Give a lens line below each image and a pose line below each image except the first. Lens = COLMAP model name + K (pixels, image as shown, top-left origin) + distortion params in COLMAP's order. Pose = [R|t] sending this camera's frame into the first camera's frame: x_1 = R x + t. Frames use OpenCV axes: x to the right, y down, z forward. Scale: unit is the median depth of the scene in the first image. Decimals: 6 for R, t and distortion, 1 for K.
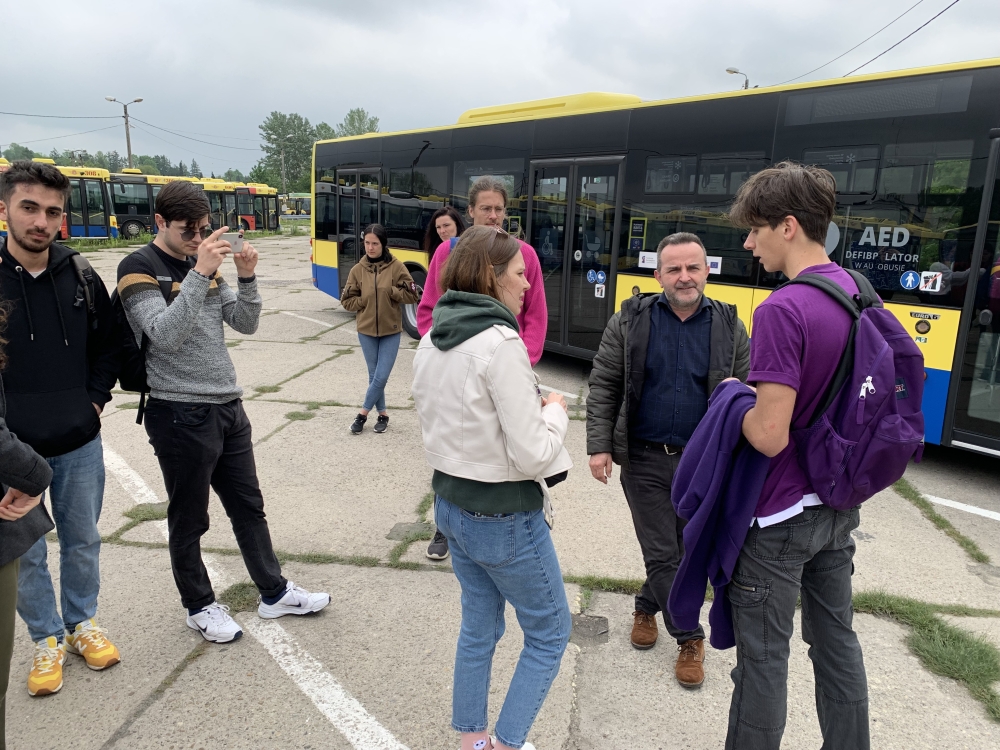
lens RADIAL K [[792.9, 0, 501.2], [0, 792.9, 377.0], [0, 0, 1]] dist [0.056337, -0.023761]
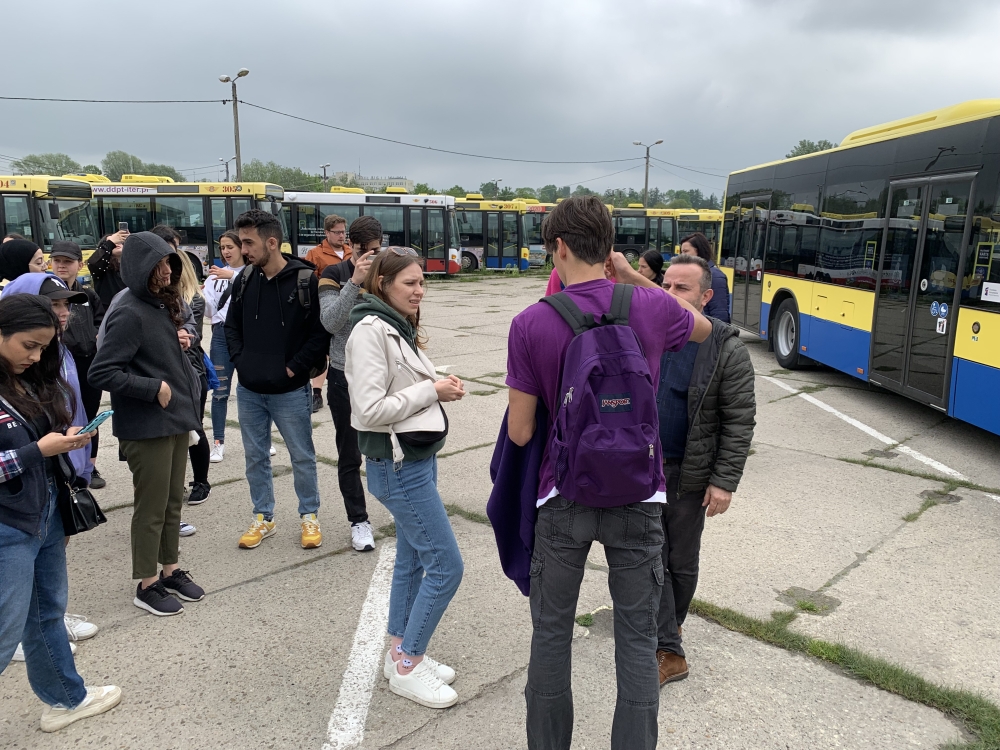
lens RADIAL K [[792.9, 0, 504.7], [0, 792.9, 372.2], [0, 0, 1]] dist [0.056337, -0.023761]
pose [[0.809047, 0.095246, -0.579975, 0.267515], [-0.118734, 0.992923, -0.002568, 0.001604], [0.575625, 0.070941, 0.814631, 0.007054]]
